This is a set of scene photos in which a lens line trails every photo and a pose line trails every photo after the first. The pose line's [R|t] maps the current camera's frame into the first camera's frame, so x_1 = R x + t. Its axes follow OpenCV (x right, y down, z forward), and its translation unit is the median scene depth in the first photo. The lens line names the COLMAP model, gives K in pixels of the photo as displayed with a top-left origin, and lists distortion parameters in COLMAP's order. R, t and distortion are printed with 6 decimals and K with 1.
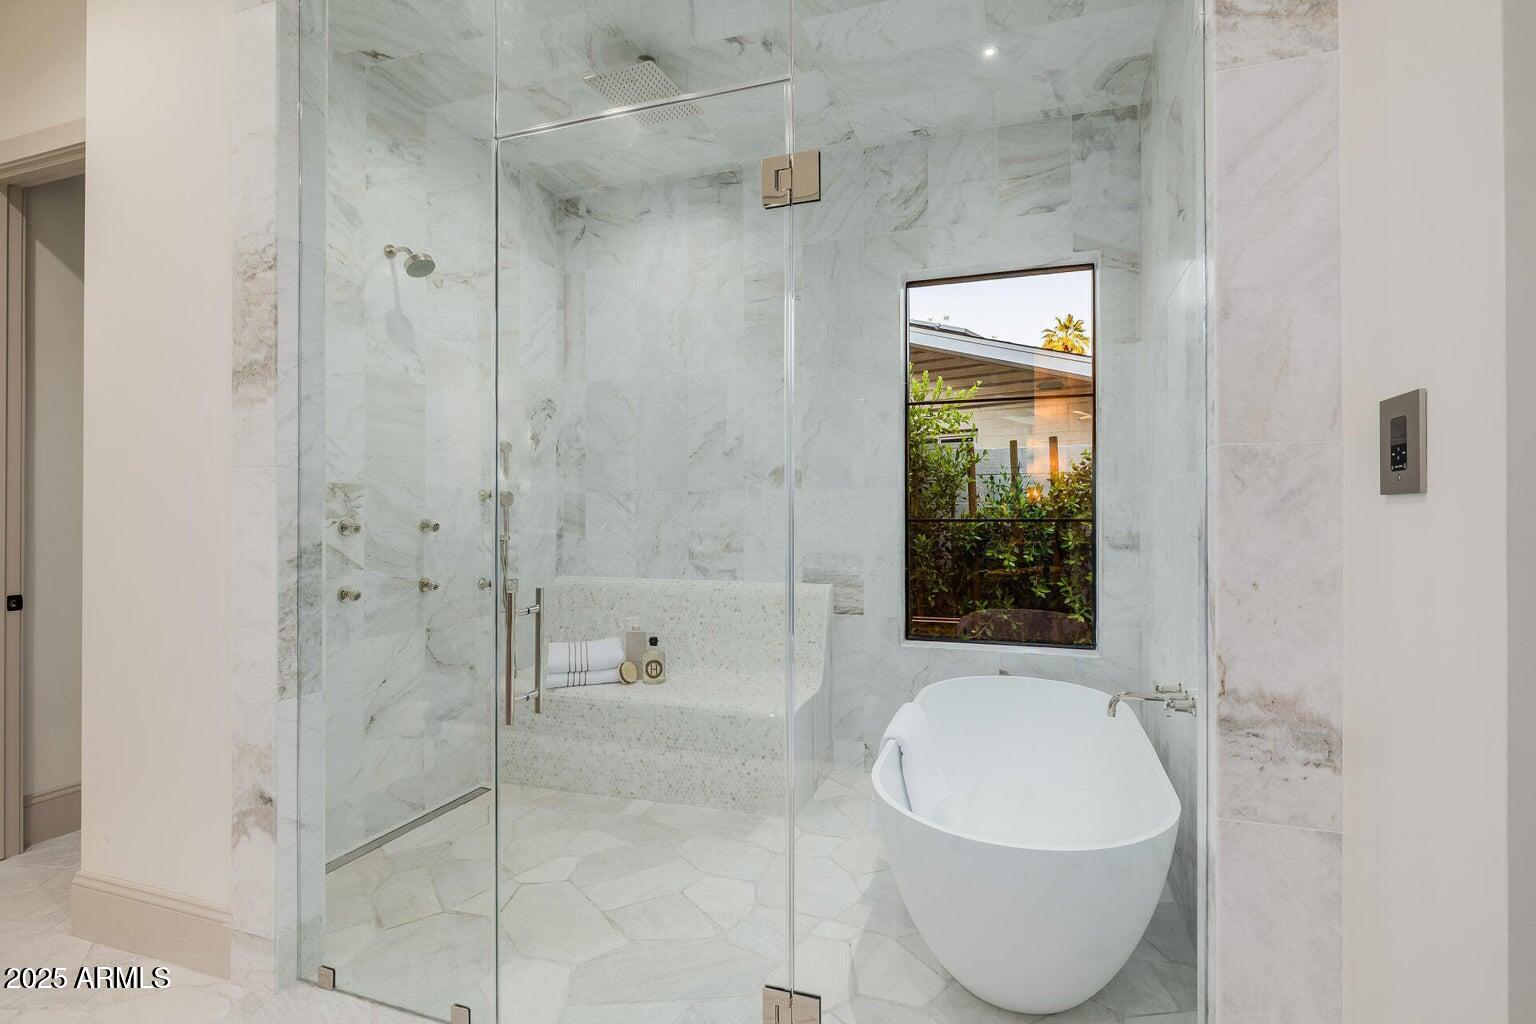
lens RADIAL K [[732.2, 0, 768.6], [0, 732.2, 514.0], [0, 0, 1]] dist [-0.002996, -0.000154]
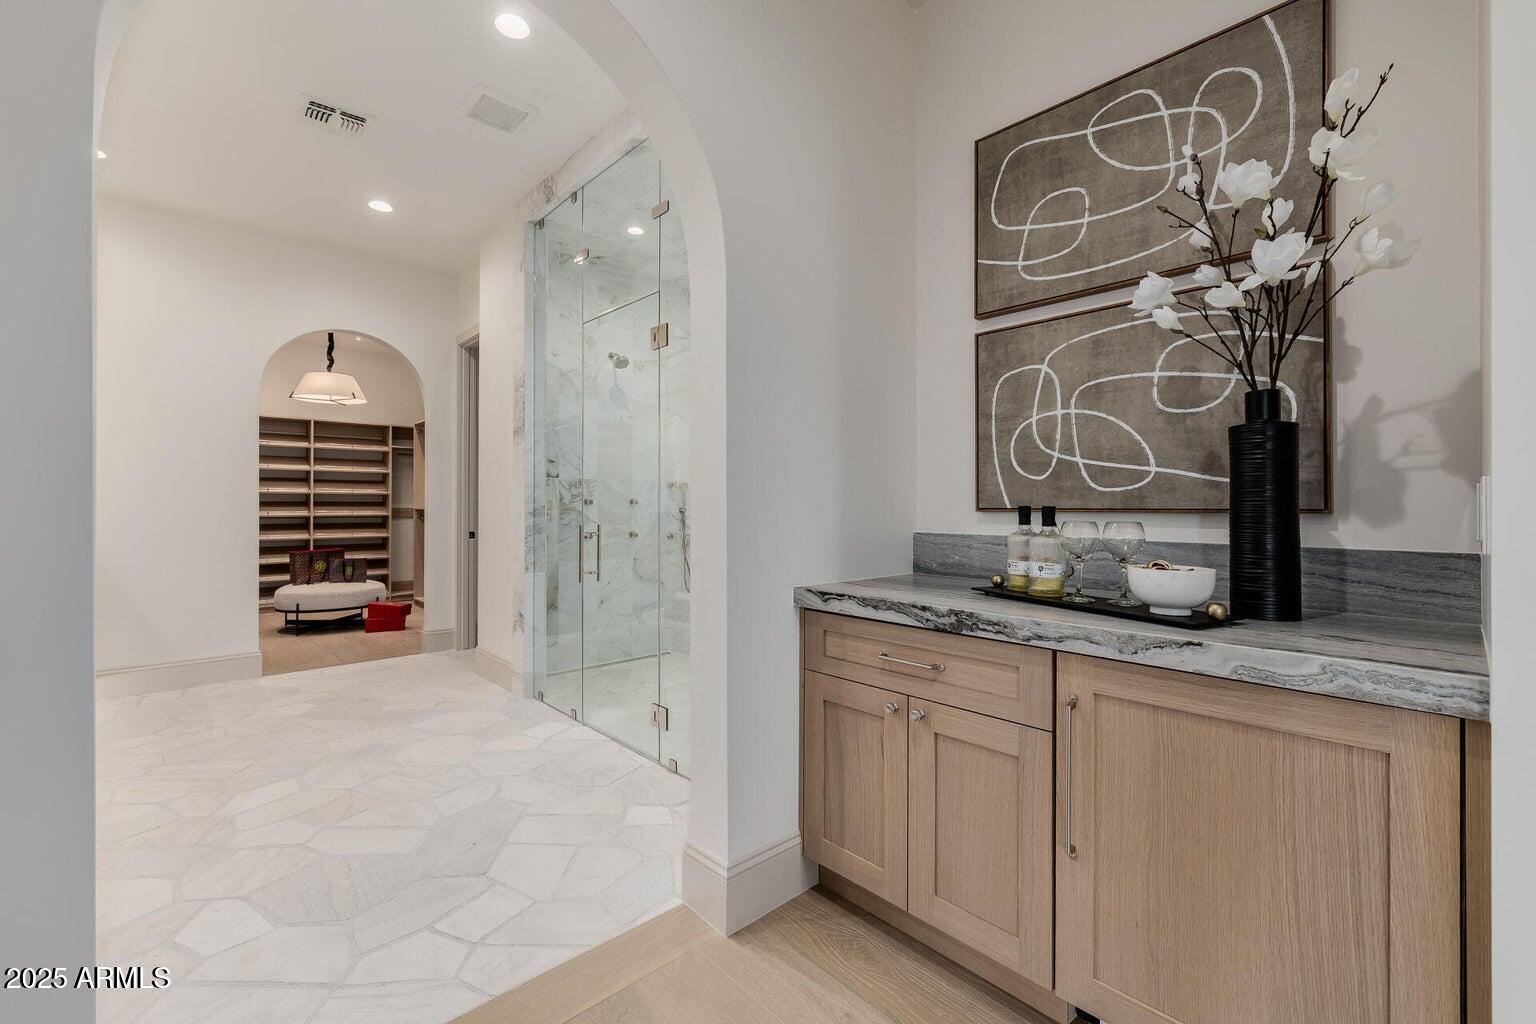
lens RADIAL K [[645.5, 0, 761.7], [0, 645.5, 507.8], [0, 0, 1]] dist [-0.003502, -0.000296]
pose [[0.880686, 0.005120, -0.473674, 0.930694], [-0.003002, 0.999982, 0.005227, 0.035449], [0.473692, -0.003182, 0.880685, -0.429698]]
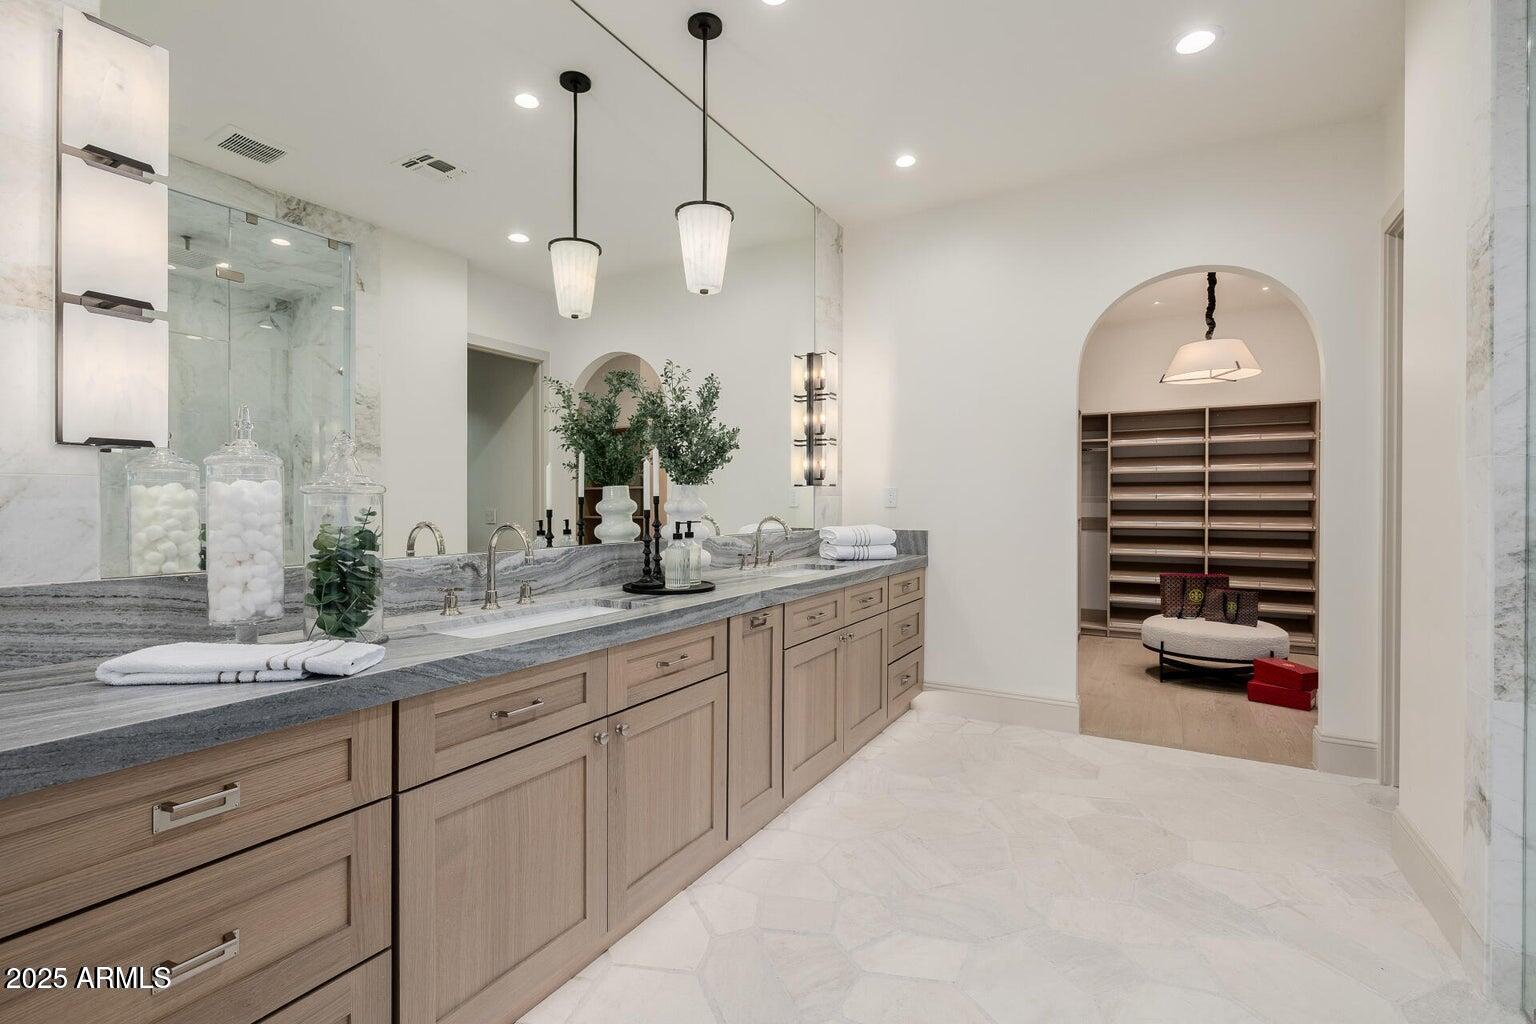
lens RADIAL K [[691.4, 0, 762.0], [0, 691.4, 507.5], [0, 0, 1]] dist [0.003801, 0.000251]
pose [[-0.193018, 0.003668, -0.981188, 0.395409], [-0.000086, 0.999993, 0.003755, 0.001592], [0.981195, 0.000809, -0.193016, 0.229993]]
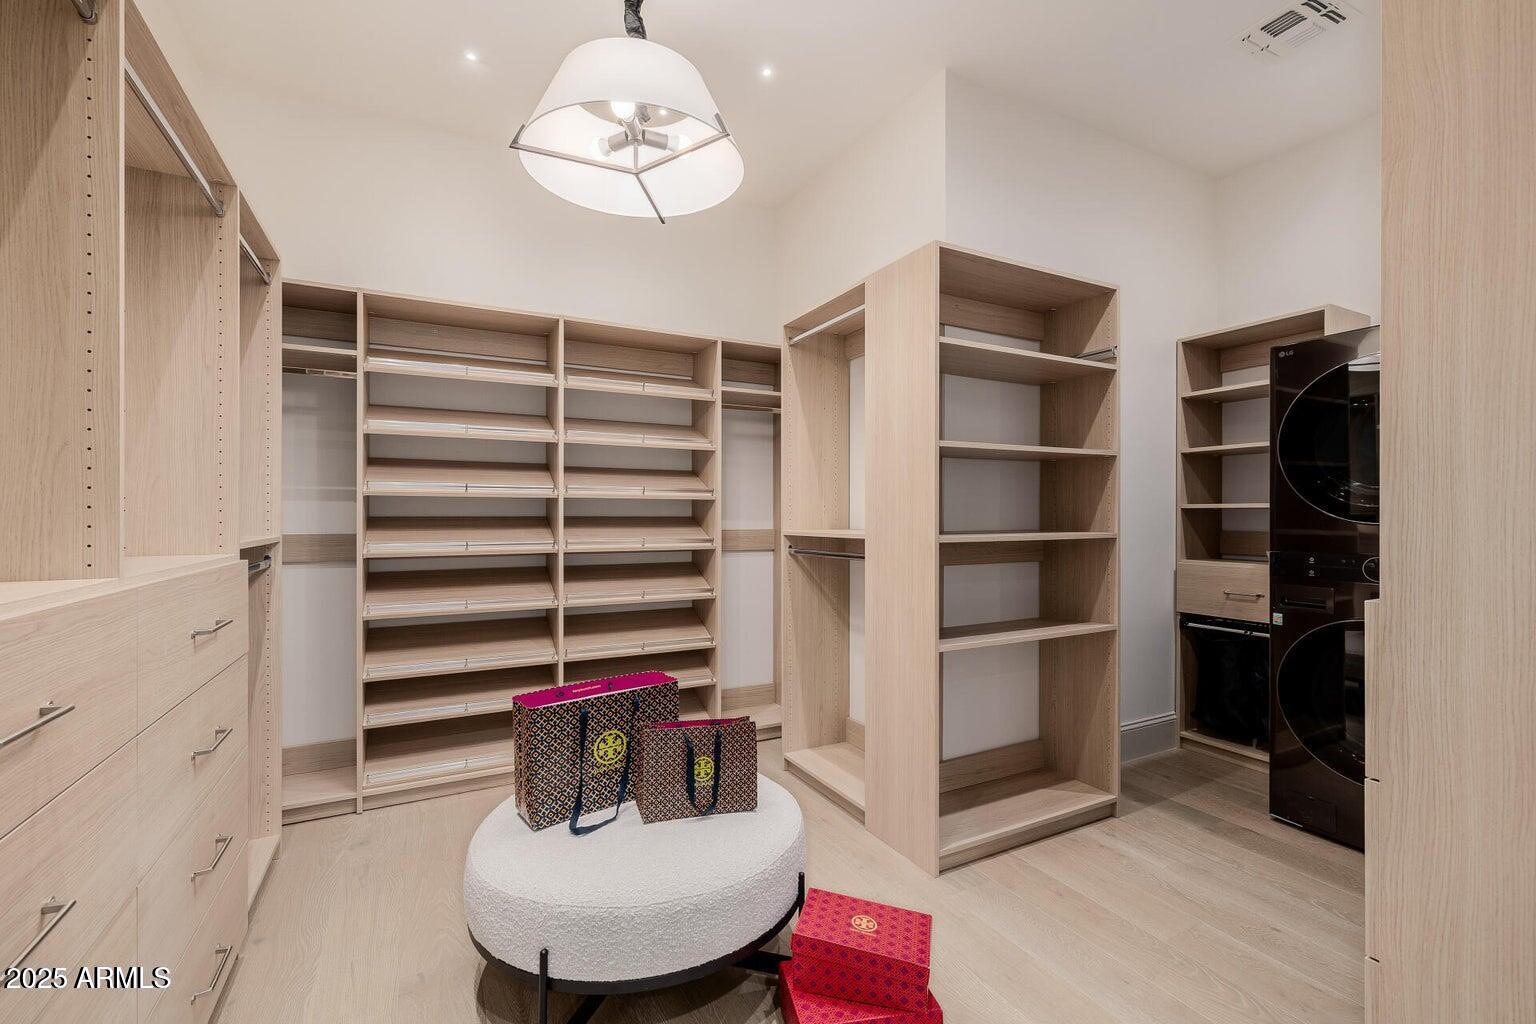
lens RADIAL K [[645.5, 0, 794.9], [0, 645.5, 513.4], [0, 0, 1]] dist [-0.003502, -0.000296]
pose [[0.757647, 0.002236, -0.652660, -1.700255], [-0.000854, 0.999997, 0.002433, 0.013726], [0.652663, -0.001286, 0.757647, 0.819066]]
